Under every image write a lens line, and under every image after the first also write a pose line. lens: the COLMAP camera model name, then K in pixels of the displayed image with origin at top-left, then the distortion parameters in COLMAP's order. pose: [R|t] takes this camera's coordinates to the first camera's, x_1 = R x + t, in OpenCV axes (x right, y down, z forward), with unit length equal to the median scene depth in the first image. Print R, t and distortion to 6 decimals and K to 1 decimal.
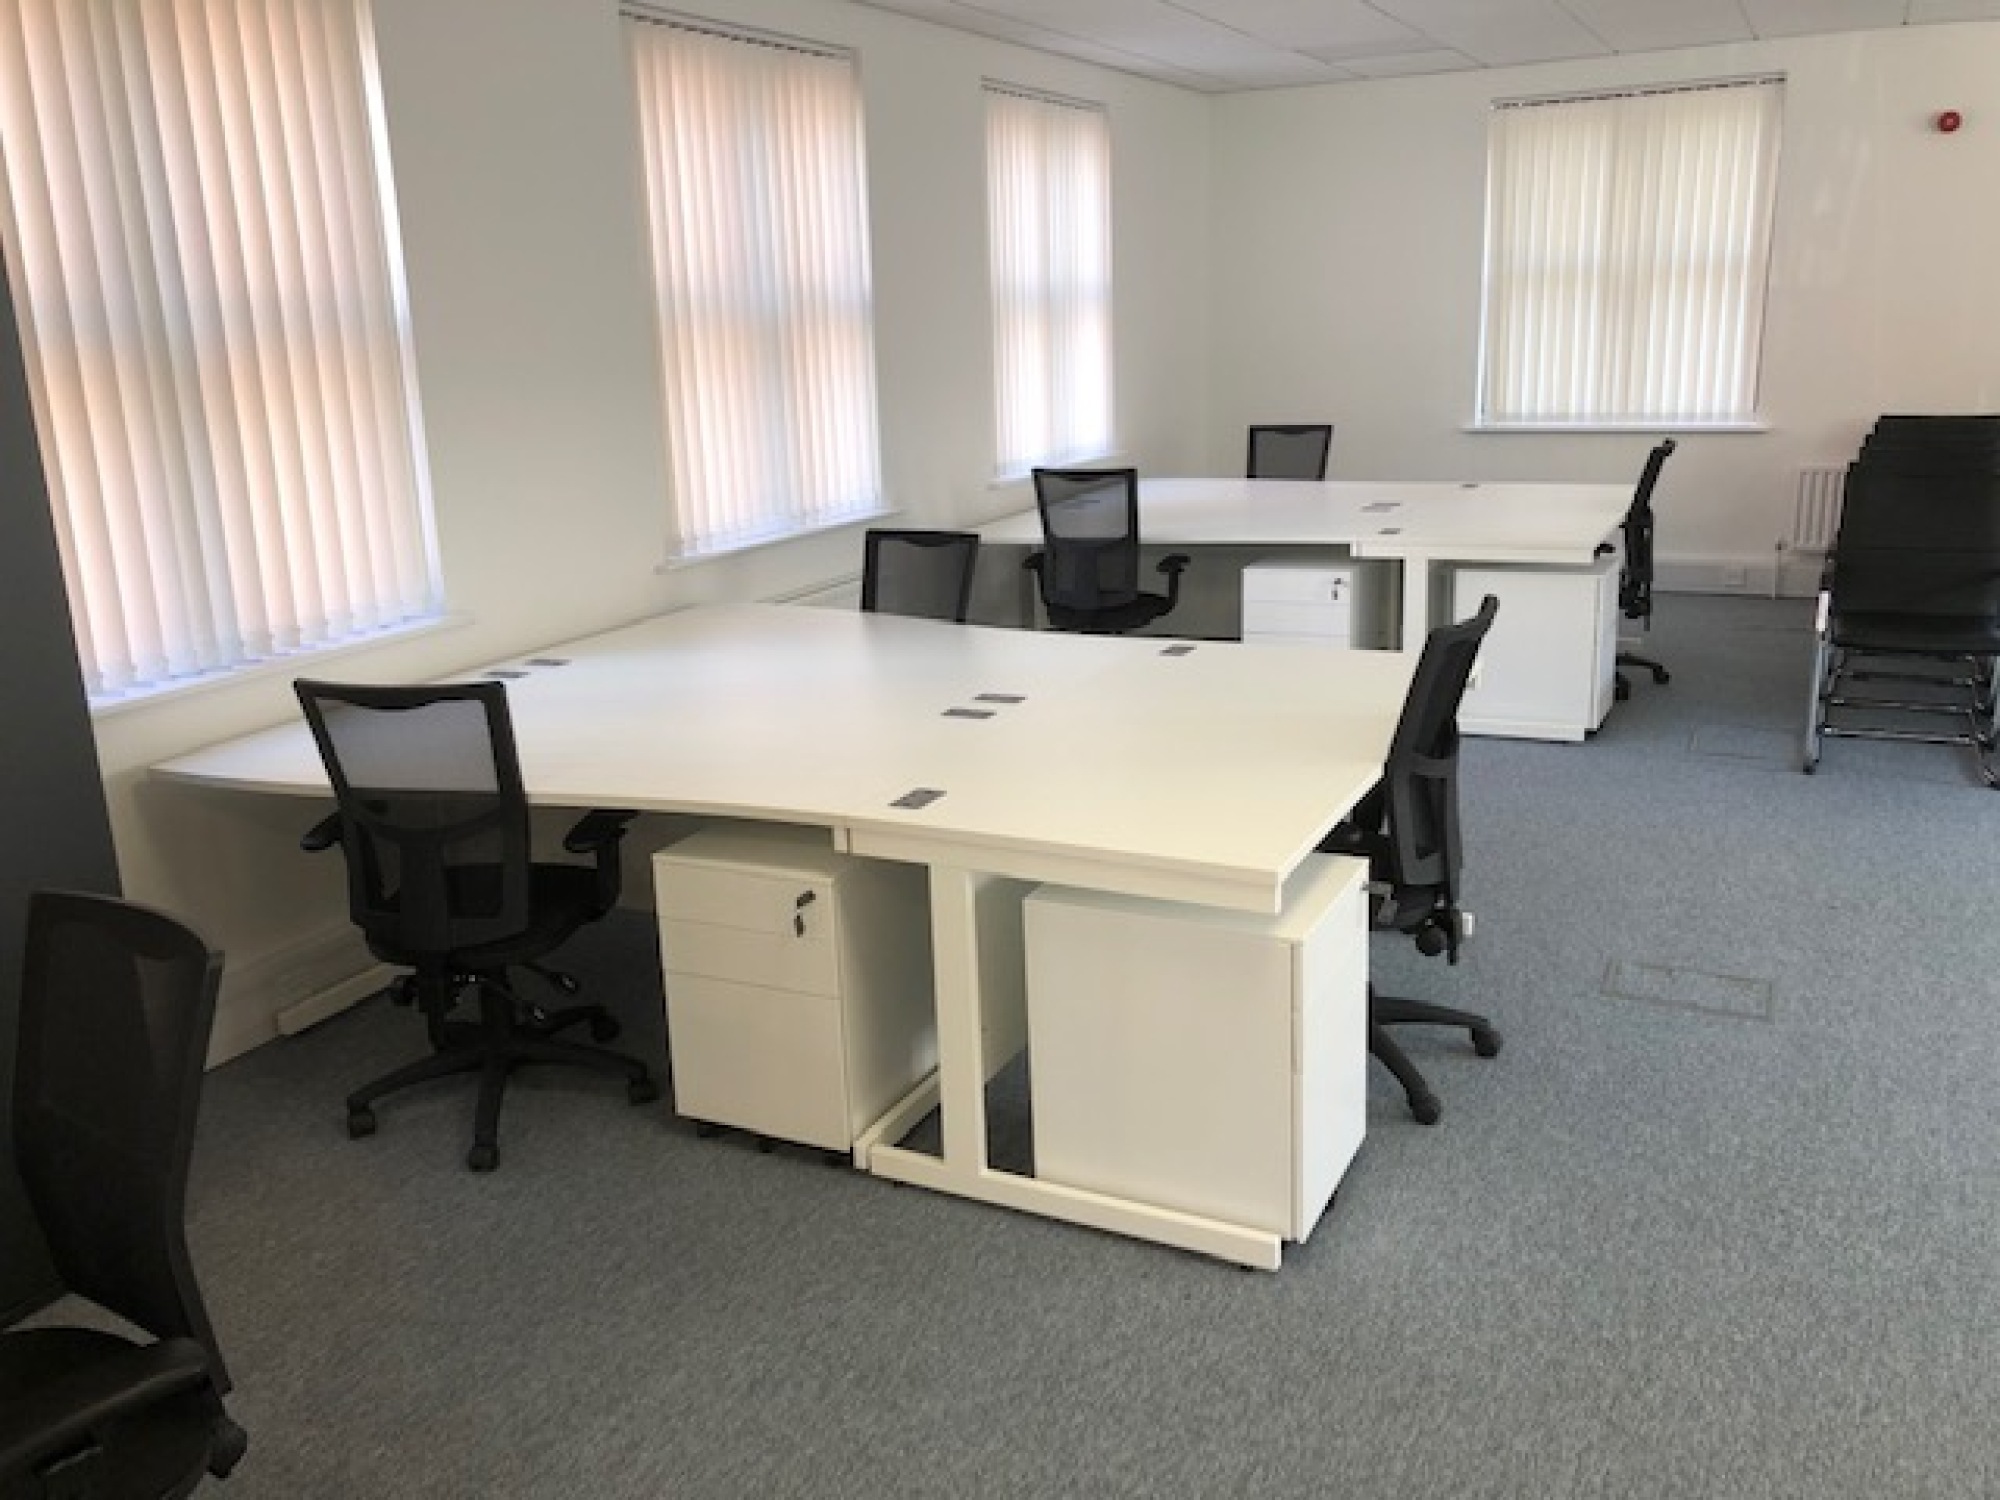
lens RADIAL K [[1626.3, 0, 999.4], [0, 1626.3, 737.3], [0, 0, 1]] dist [0.010432, 0.012012]
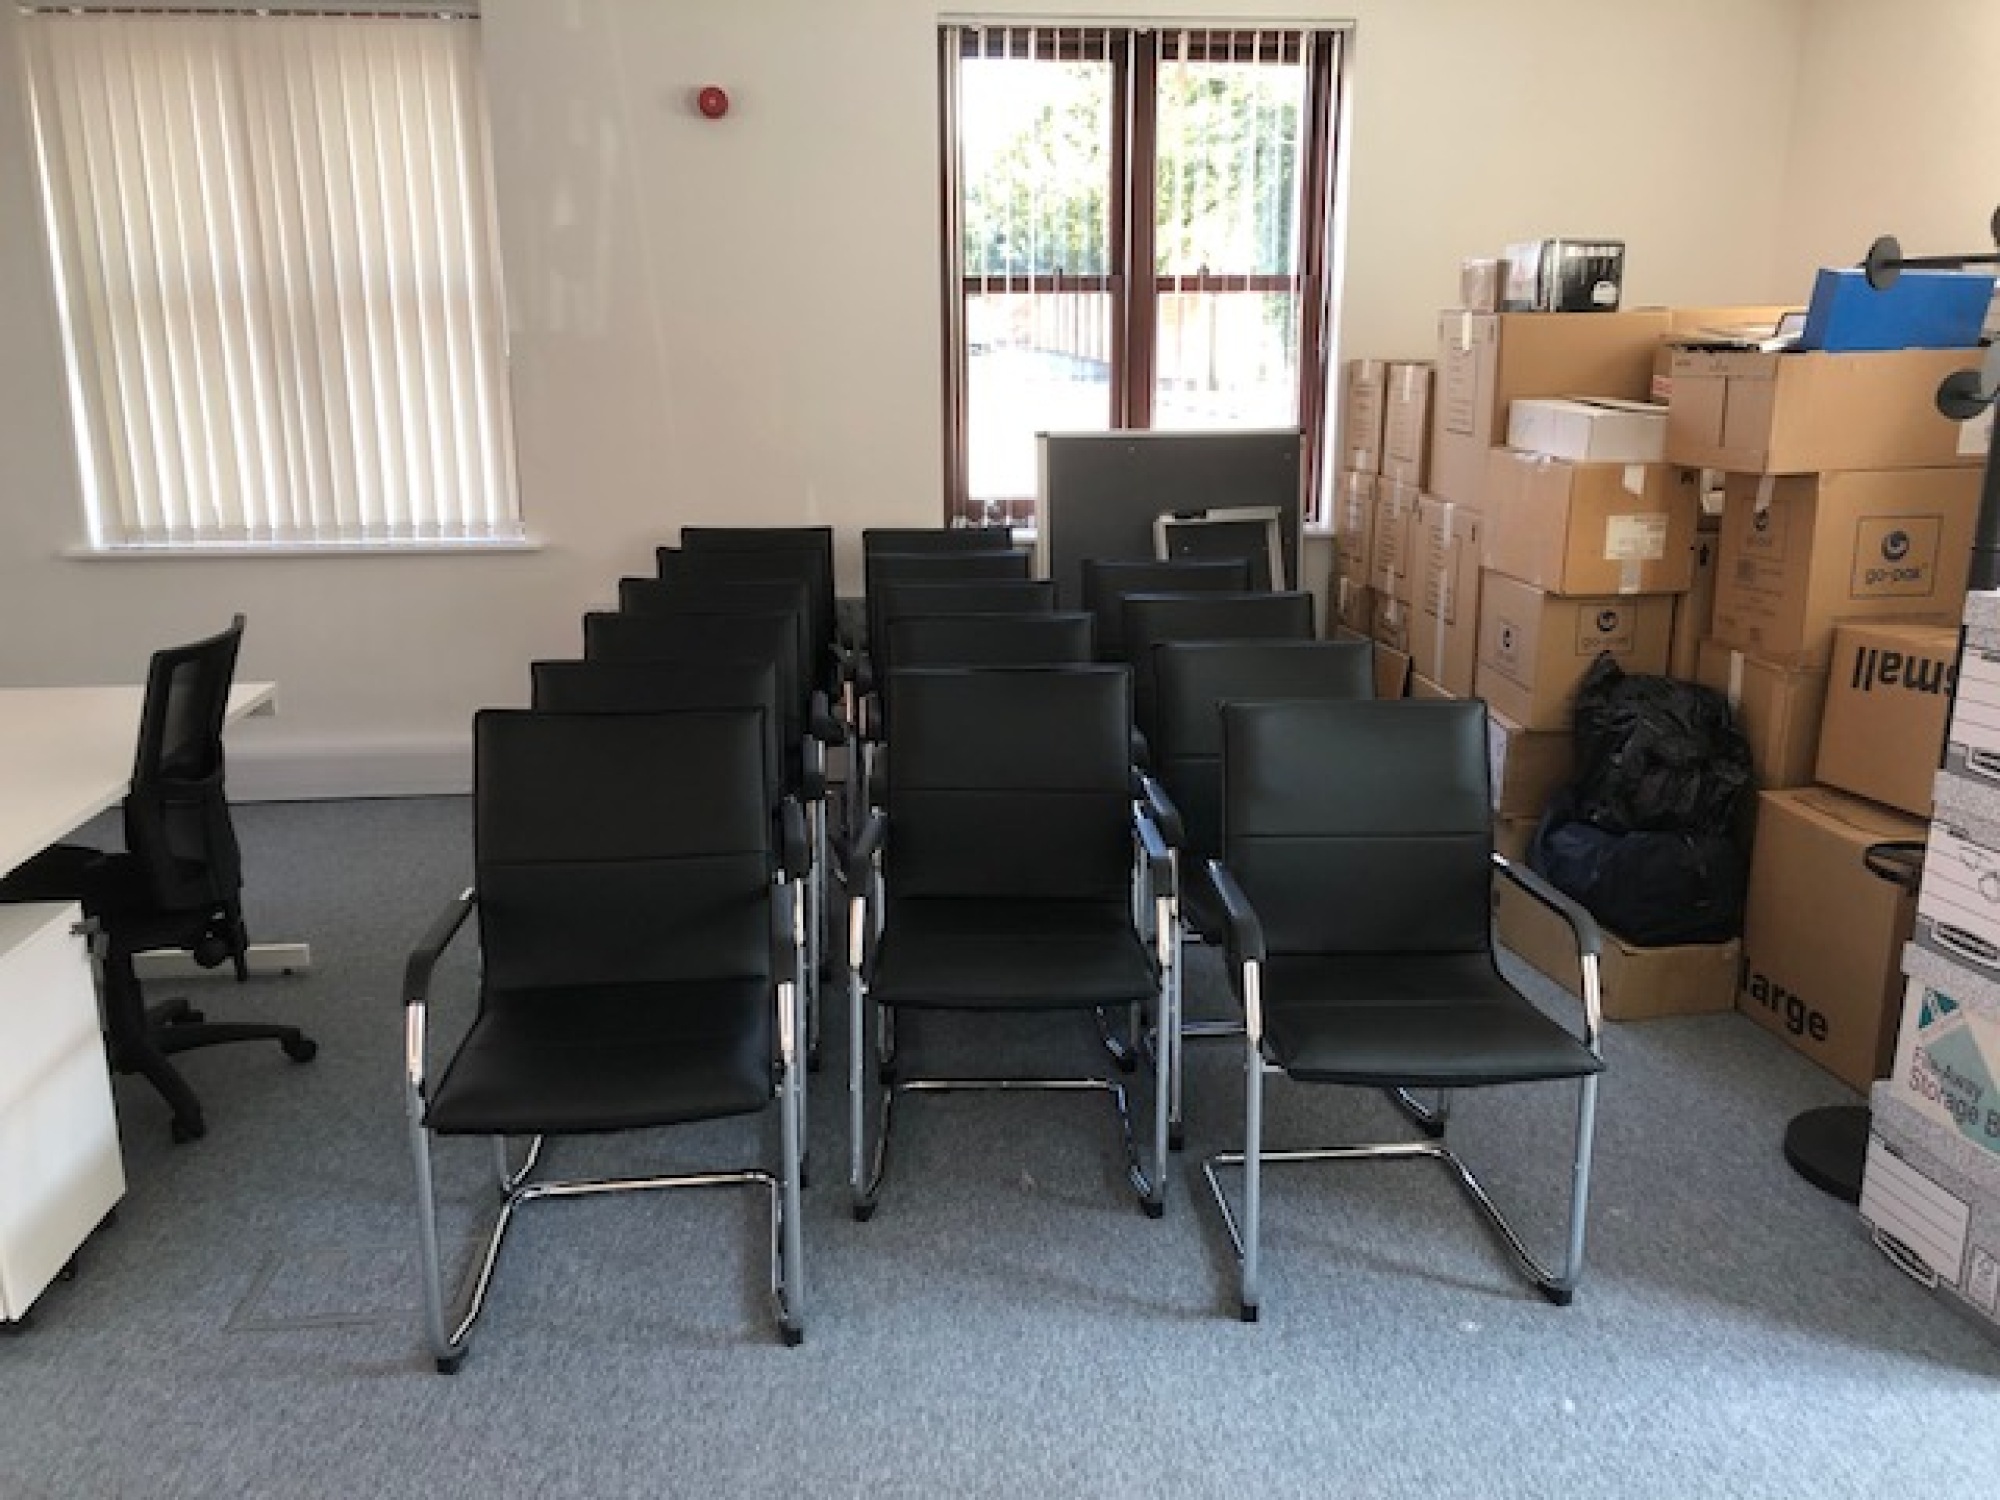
lens RADIAL K [[1626.3, 0, 997.1], [0, 1626.3, 755.2], [0, 0, 1]] dist [0.010432, 0.012012]
pose [[0.842664, -0.106580, 0.527785, 0.269581], [0.112338, 0.993443, 0.021255, -0.098682], [-0.526590, 0.041379, 0.849112, 0.343349]]
